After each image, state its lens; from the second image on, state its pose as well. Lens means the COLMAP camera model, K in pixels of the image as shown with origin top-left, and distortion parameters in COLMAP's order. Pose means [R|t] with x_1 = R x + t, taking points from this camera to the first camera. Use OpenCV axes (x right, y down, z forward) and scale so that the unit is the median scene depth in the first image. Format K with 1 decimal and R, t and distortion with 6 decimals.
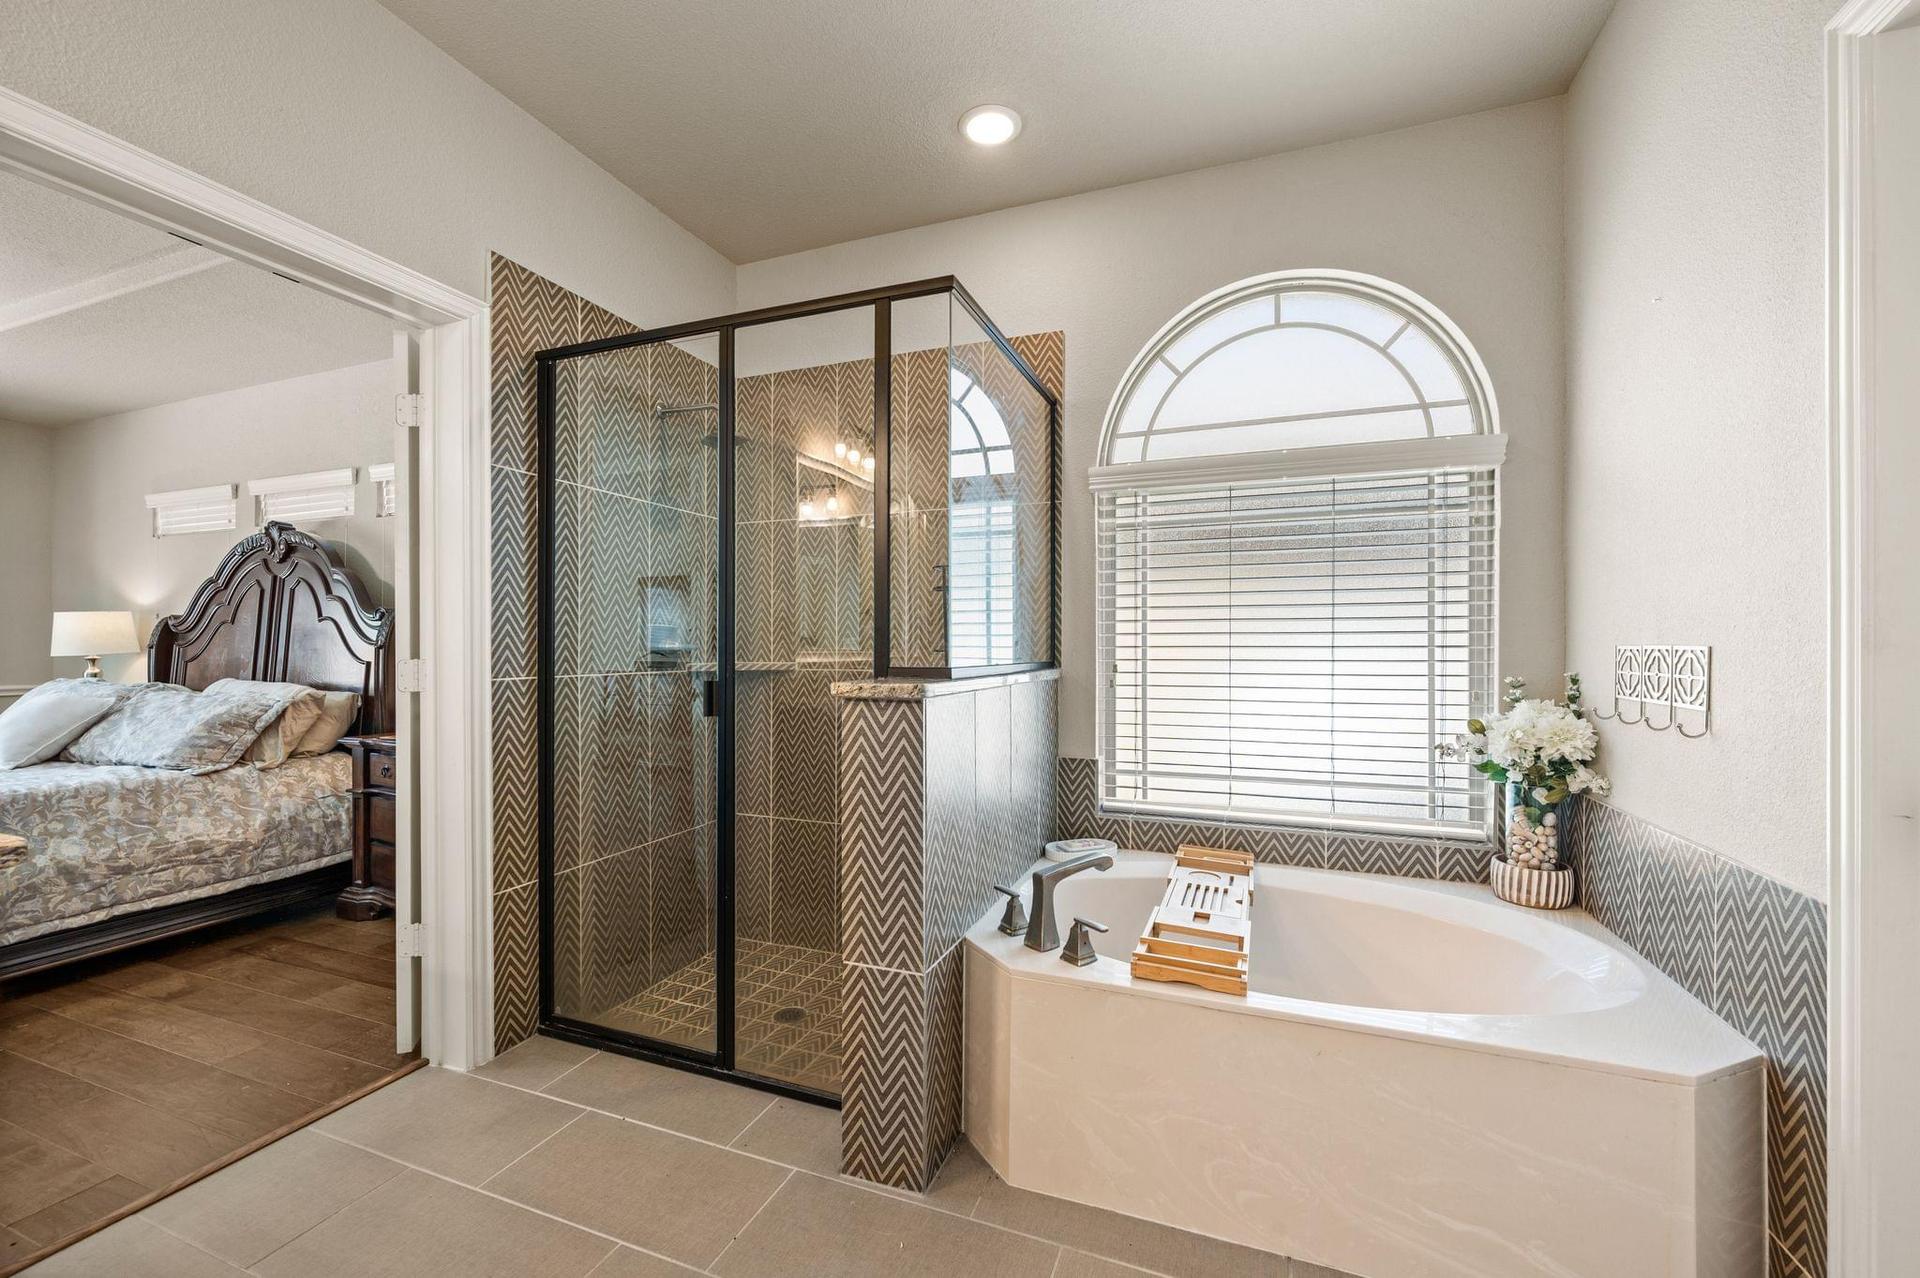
lens RADIAL K [[769.7, 0, 965.8], [0, 769.7, 644.8], [0, 0, 1]] dist [-0.001172, -0.000142]
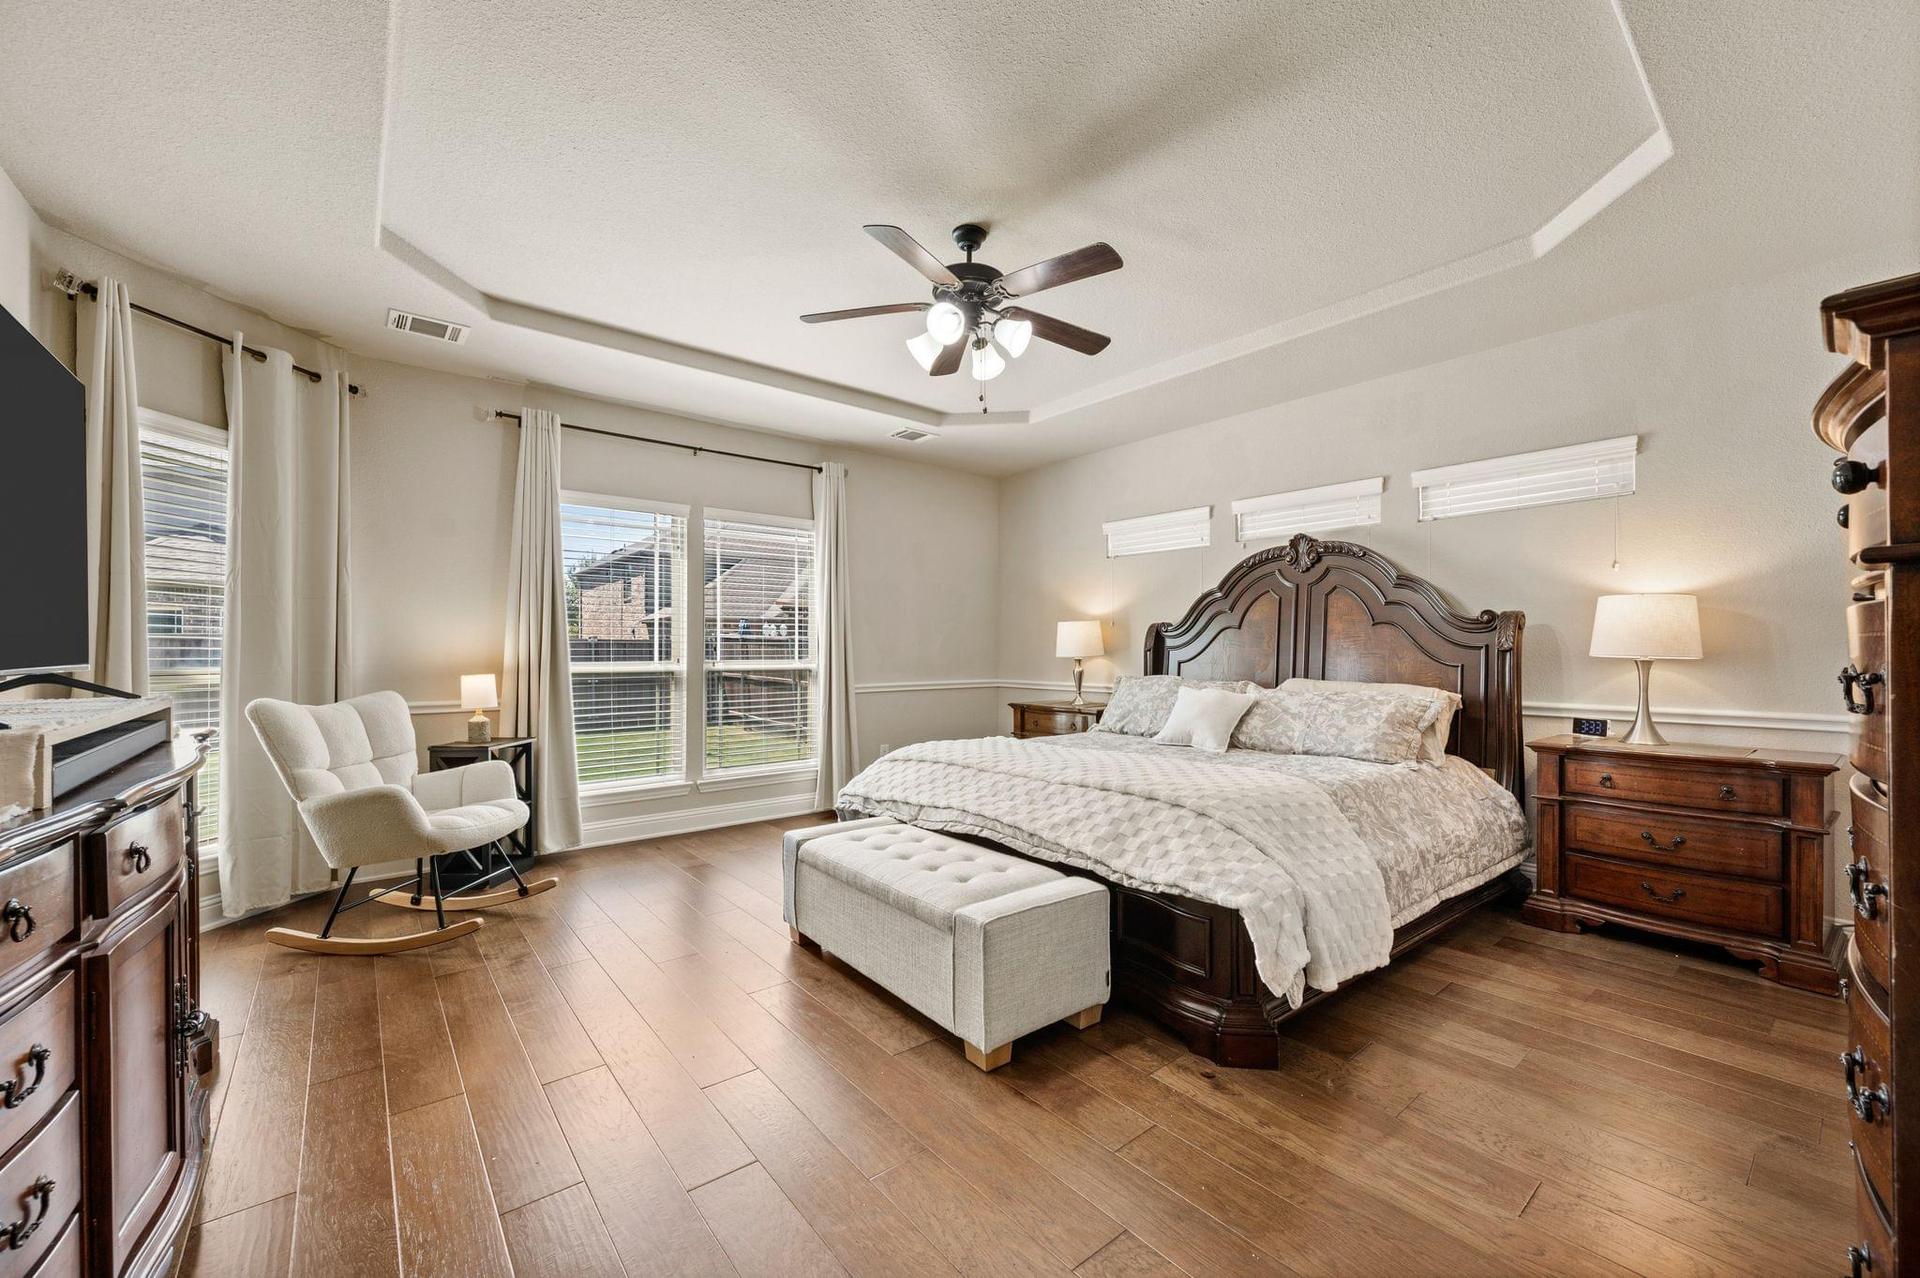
lens RADIAL K [[759.2, 0, 963.9], [0, 759.2, 651.5], [0, 0, 1]] dist [-0.000223, -0.000042]
pose [[0.871599, 0.003099, -0.490210, -0.949004], [-0.001824, 0.999994, 0.003078, 0.003272], [0.490216, -0.001789, 0.871599, -0.197354]]
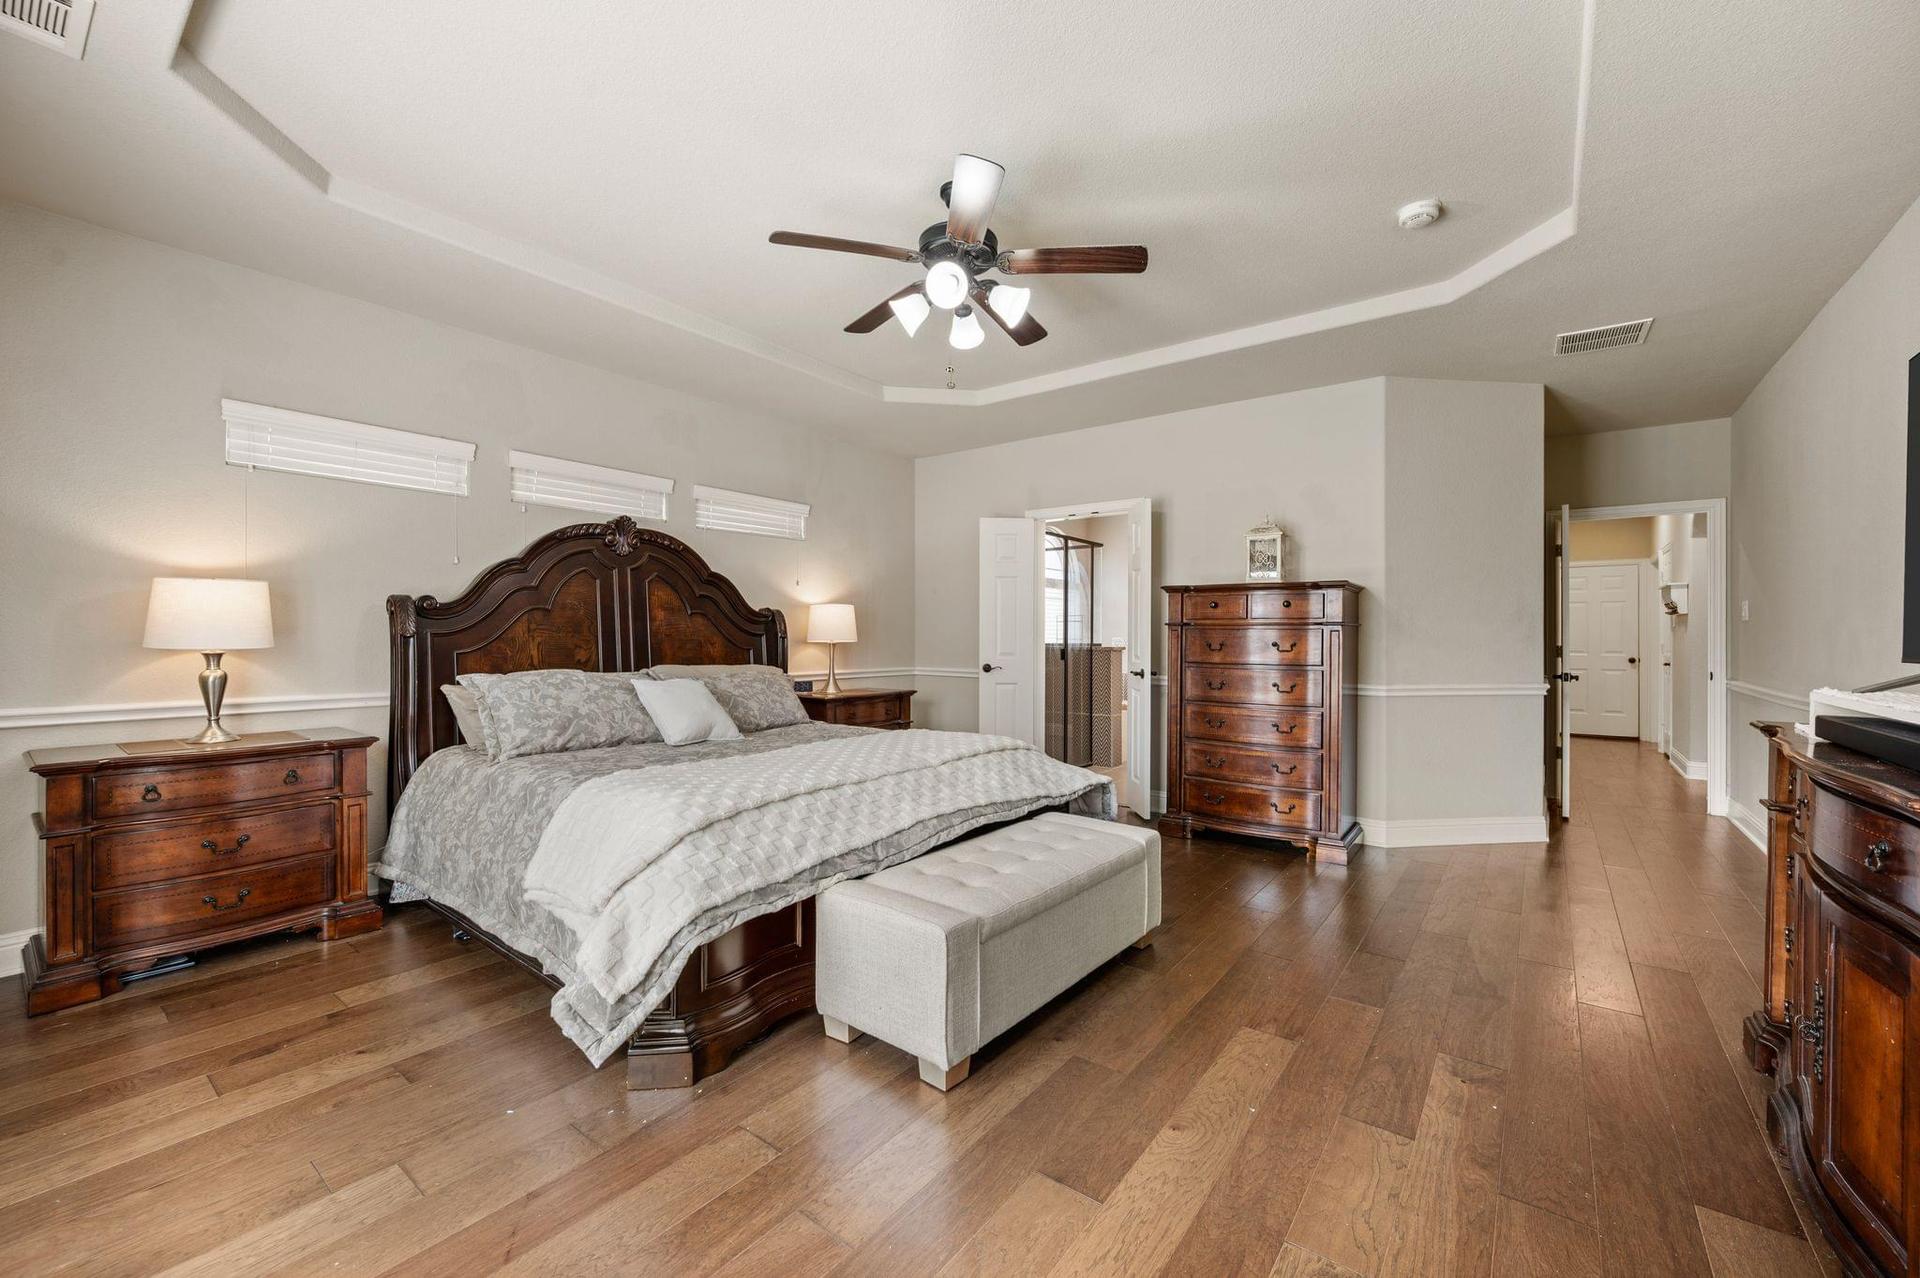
lens RADIAL K [[769.7, 0, 965.8], [0, 769.7, 644.8], [0, 0, 1]] dist [-0.001172, -0.000142]
pose [[0.278027, -0.002386, 0.960570, -2.119665], [0.001552, 0.999997, 0.002034, 0.014222], [-0.960572, 0.000926, 0.278029, 0.320281]]
